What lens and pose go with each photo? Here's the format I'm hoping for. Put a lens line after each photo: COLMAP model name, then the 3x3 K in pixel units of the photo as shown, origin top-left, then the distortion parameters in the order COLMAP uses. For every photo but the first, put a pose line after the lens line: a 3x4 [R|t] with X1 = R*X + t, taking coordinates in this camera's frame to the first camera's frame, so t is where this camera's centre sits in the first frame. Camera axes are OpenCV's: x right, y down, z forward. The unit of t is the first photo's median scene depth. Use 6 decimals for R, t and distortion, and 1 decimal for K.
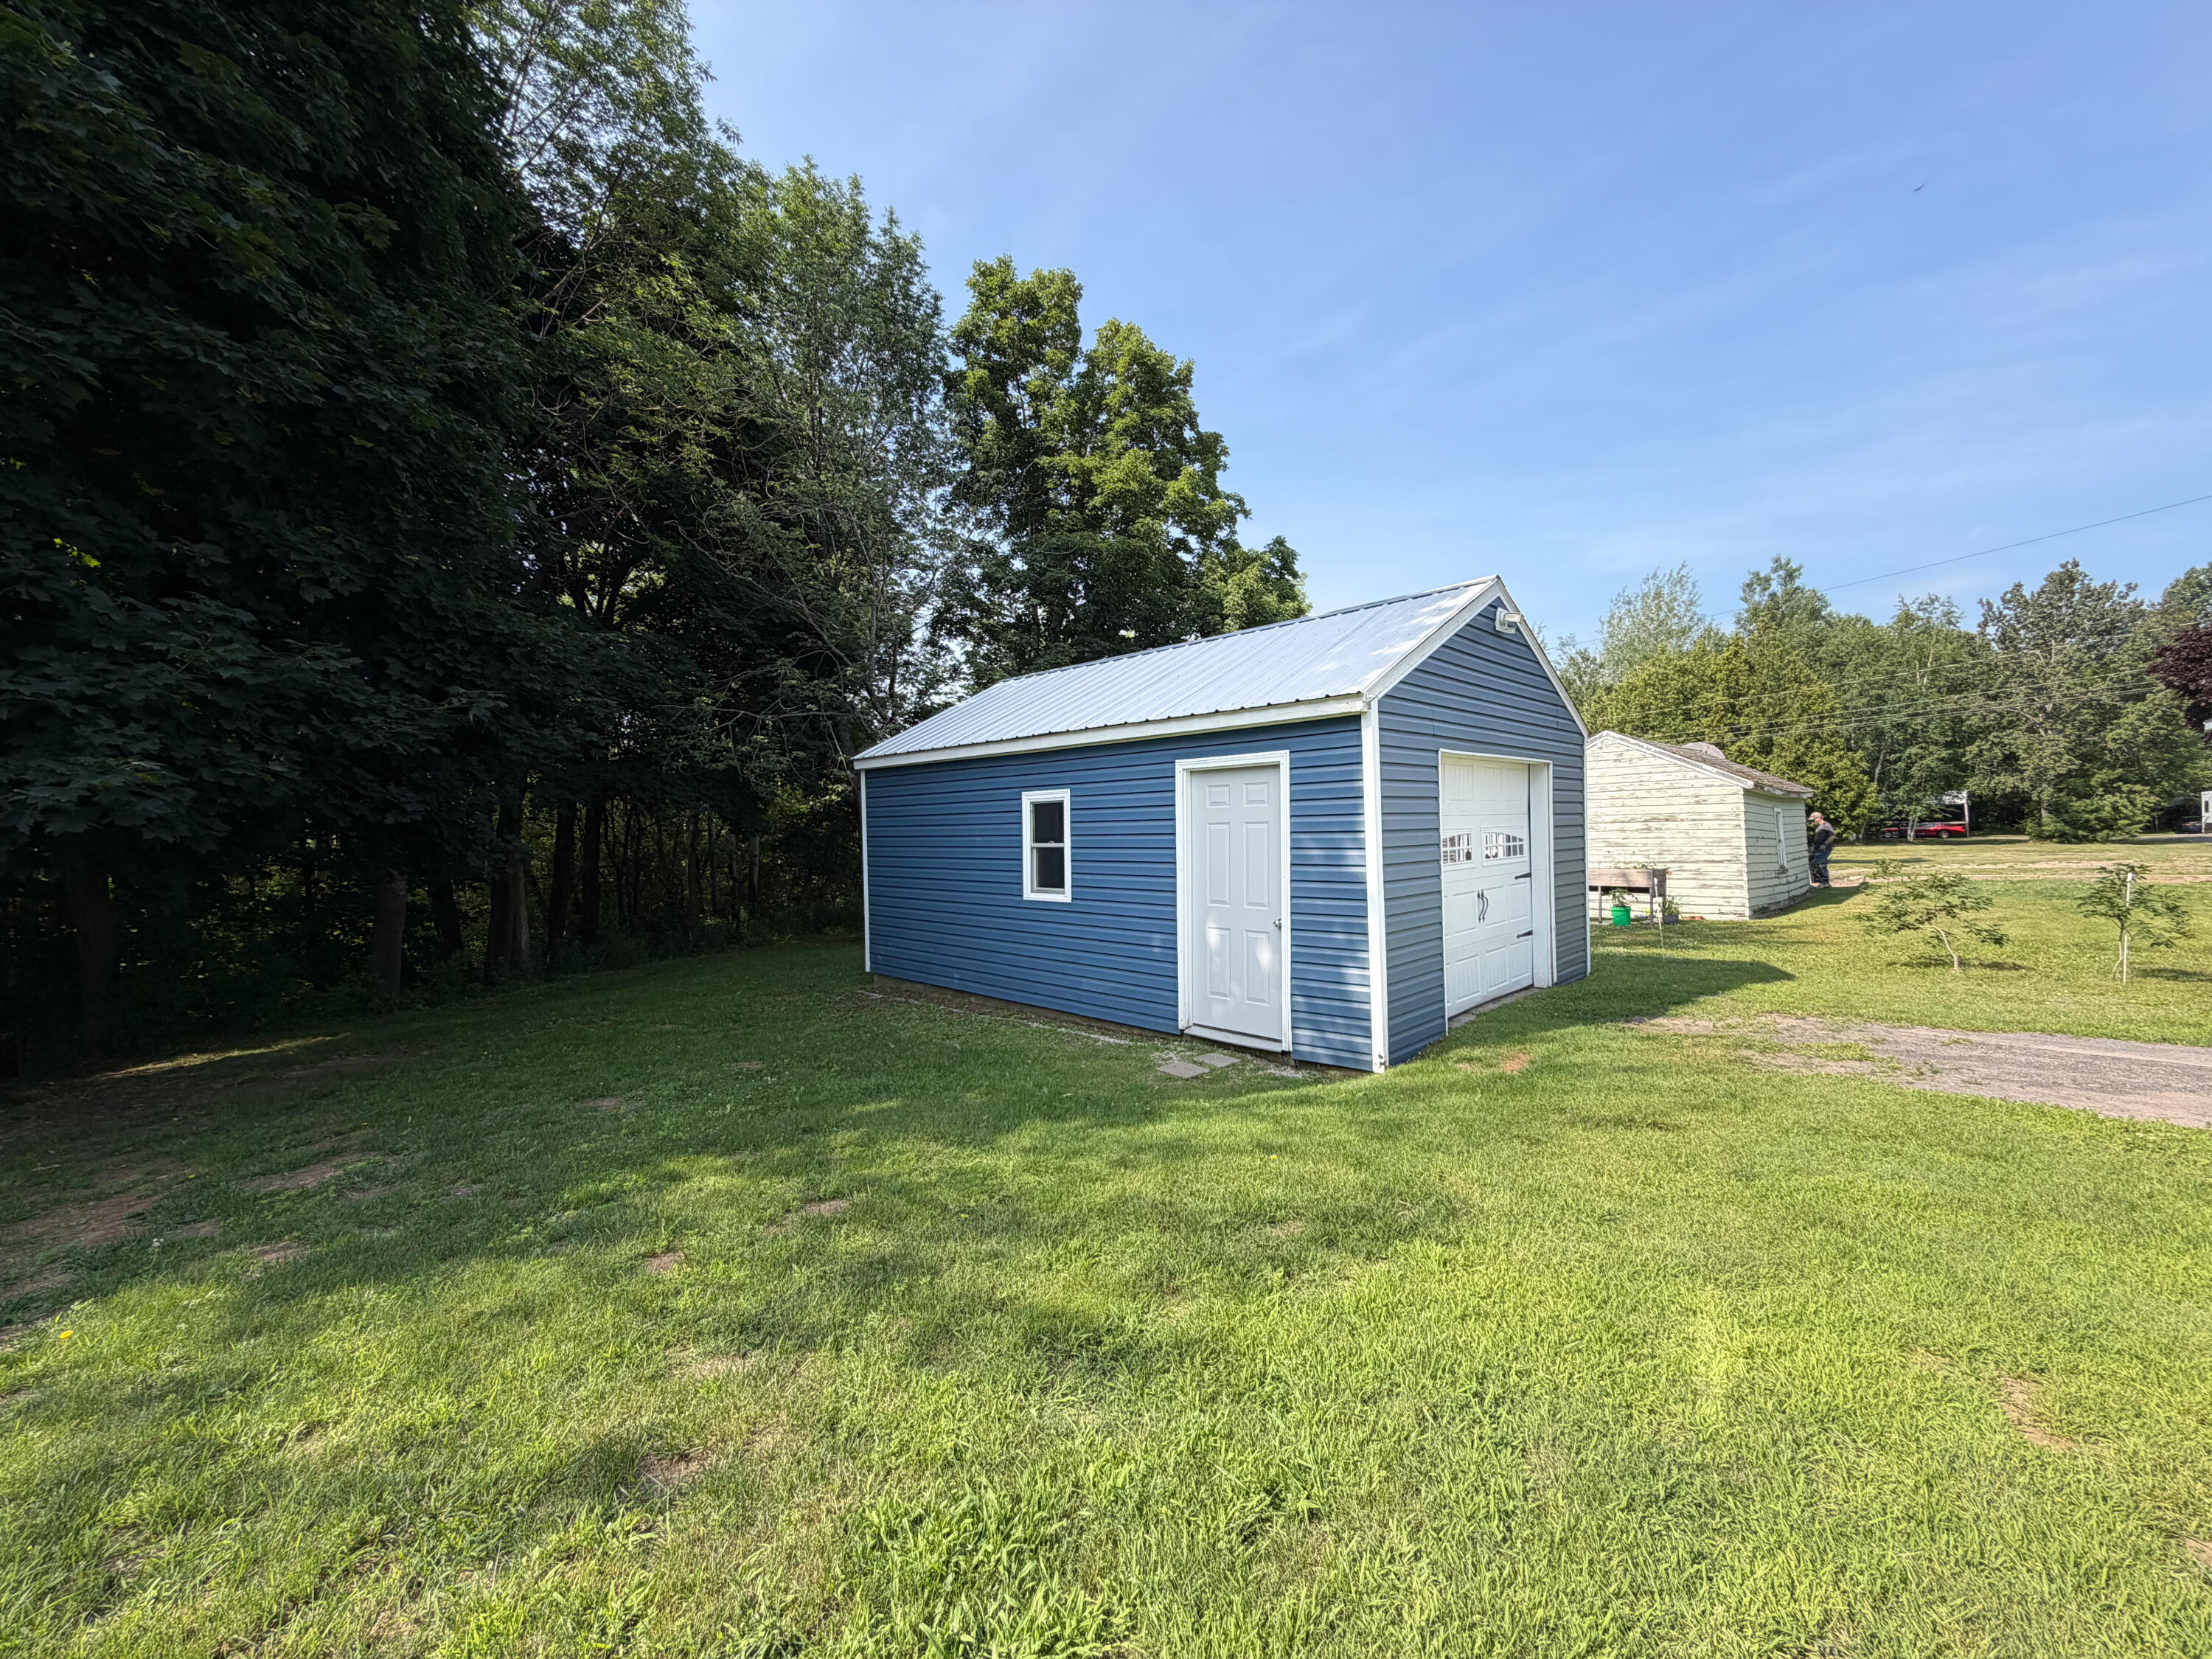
lens RADIAL K [[887.1, 0, 1103.4], [0, 887.1, 828.4], [0, 0, 1]] dist [-0.001212, 0.000481]
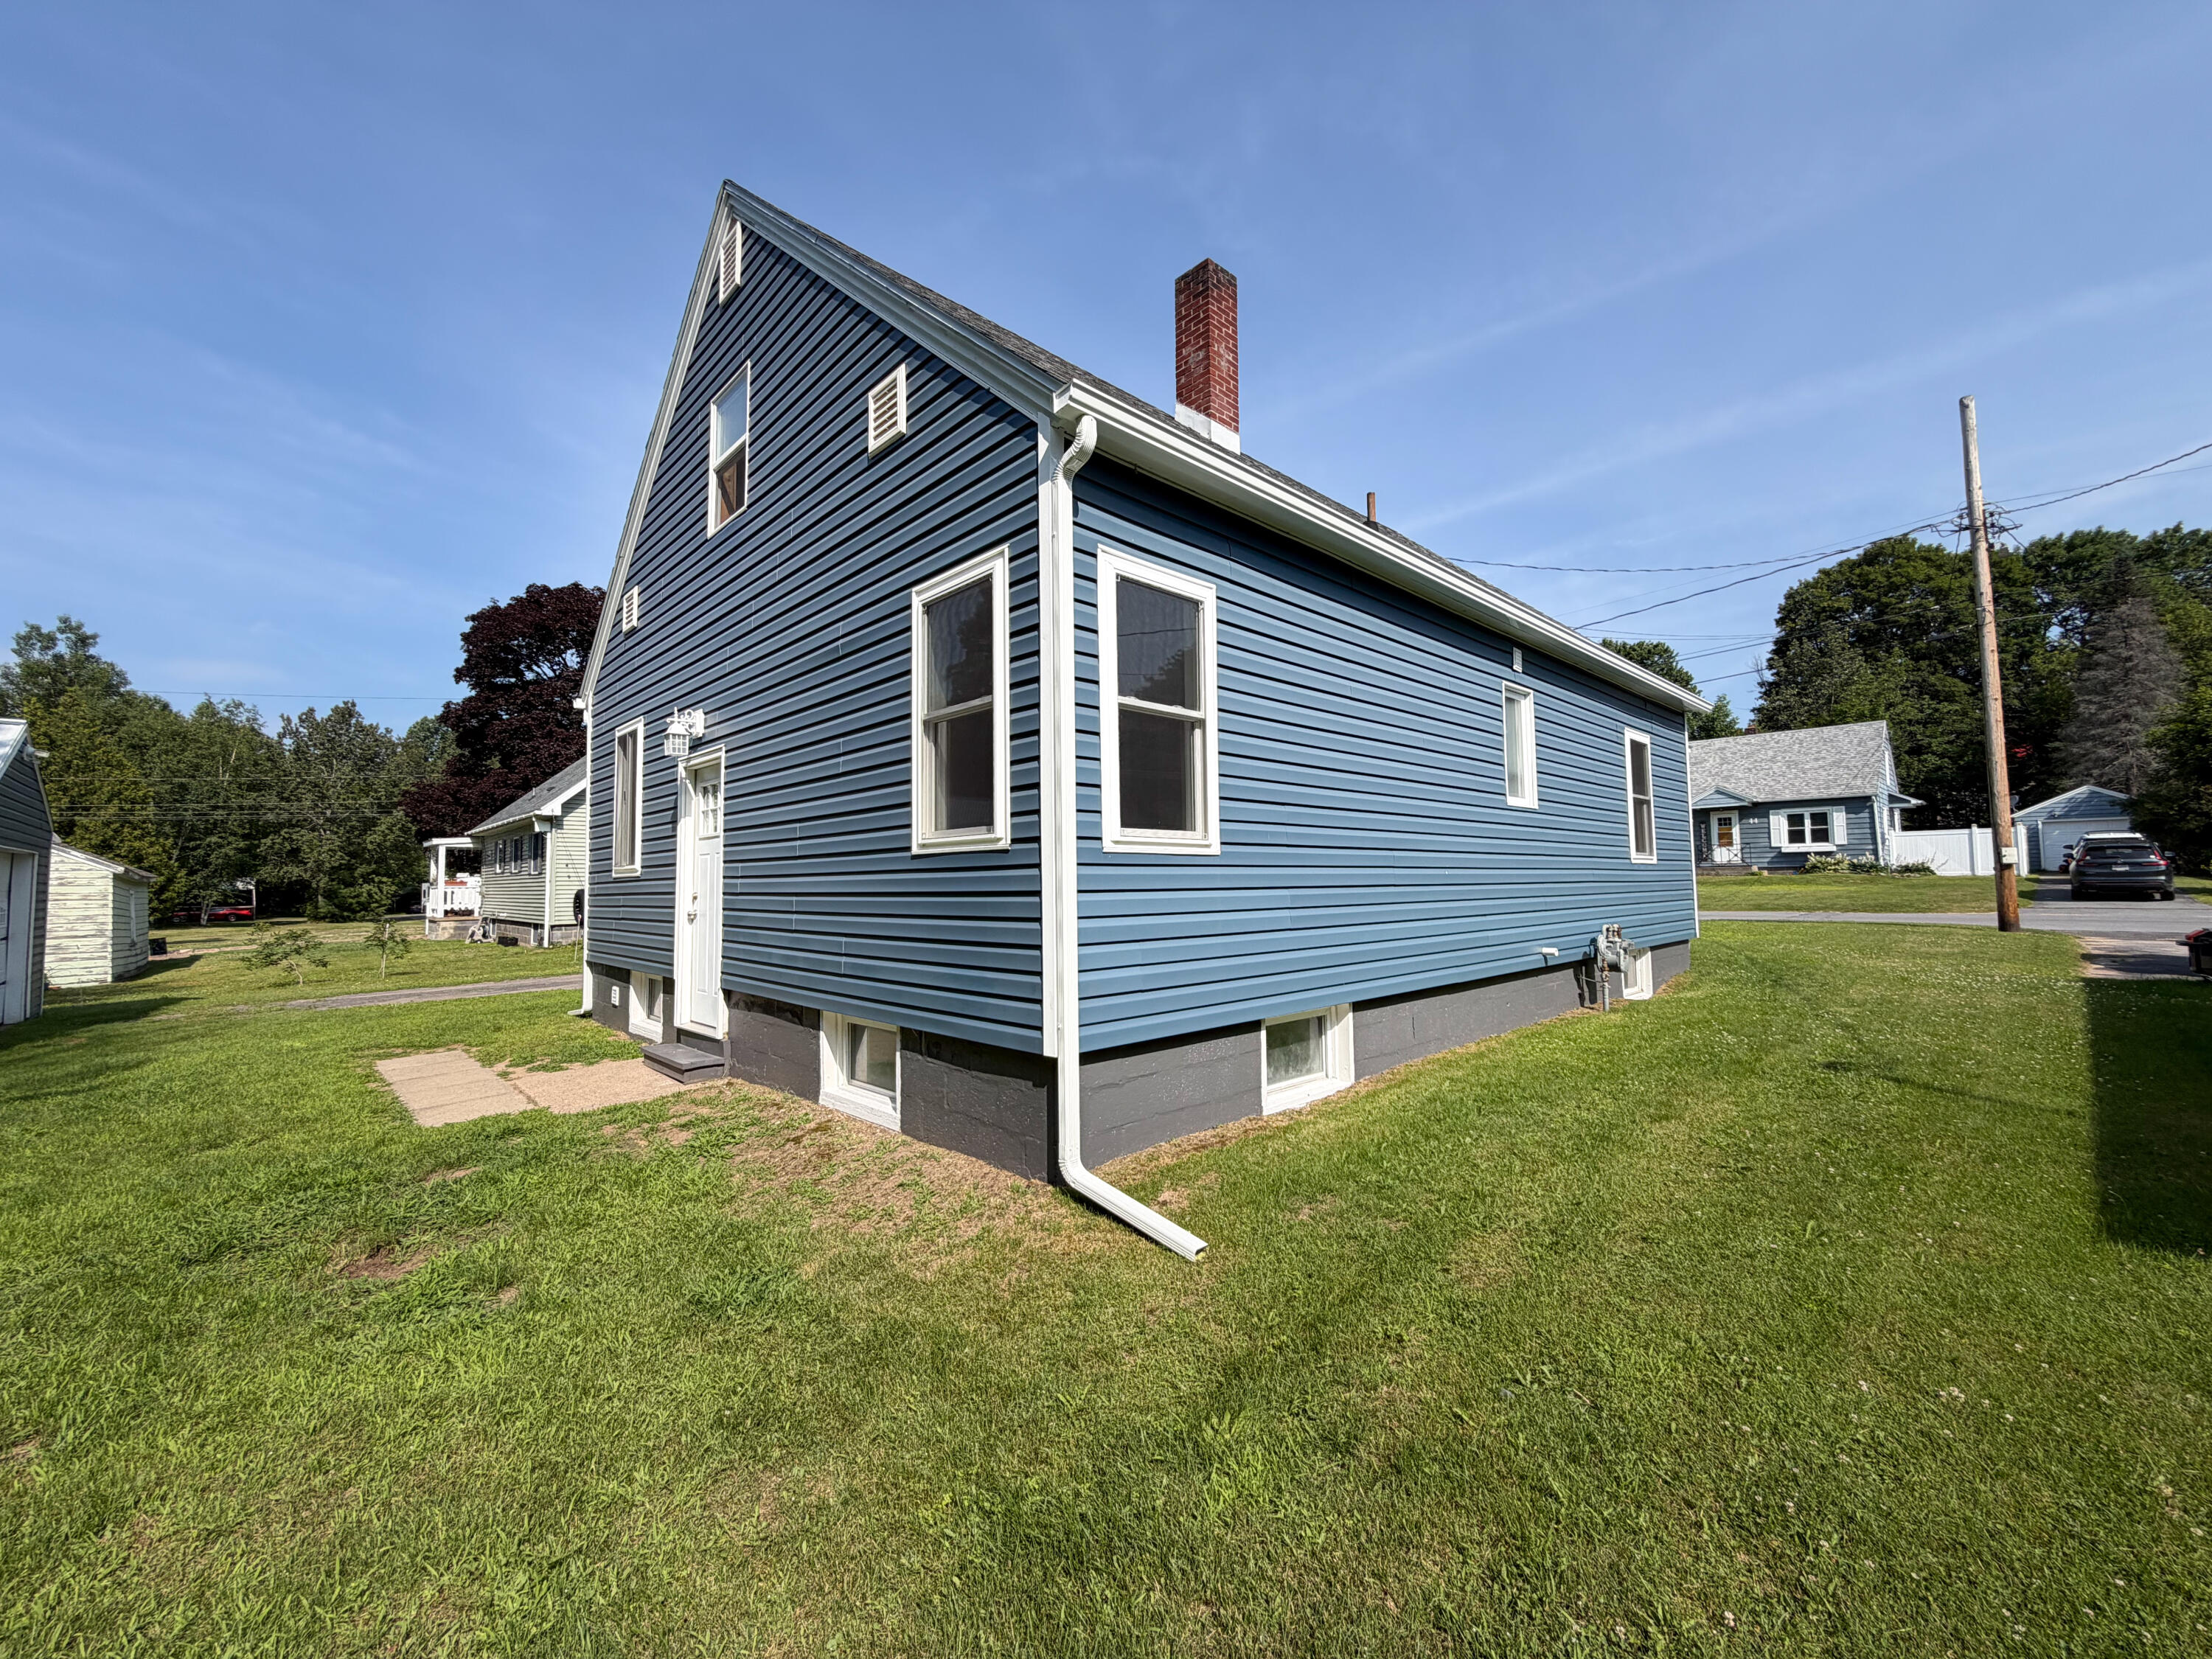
lens RADIAL K [[887.1, 0, 1104.6], [0, 887.1, 830.6], [0, 0, 1]] dist [-0.001212, 0.000481]
pose [[0.025486, 0.079769, 0.996488, -0.138286], [0.014682, 0.996674, -0.080159, 0.003946], [-0.999567, 0.016673, 0.024230, -0.114036]]
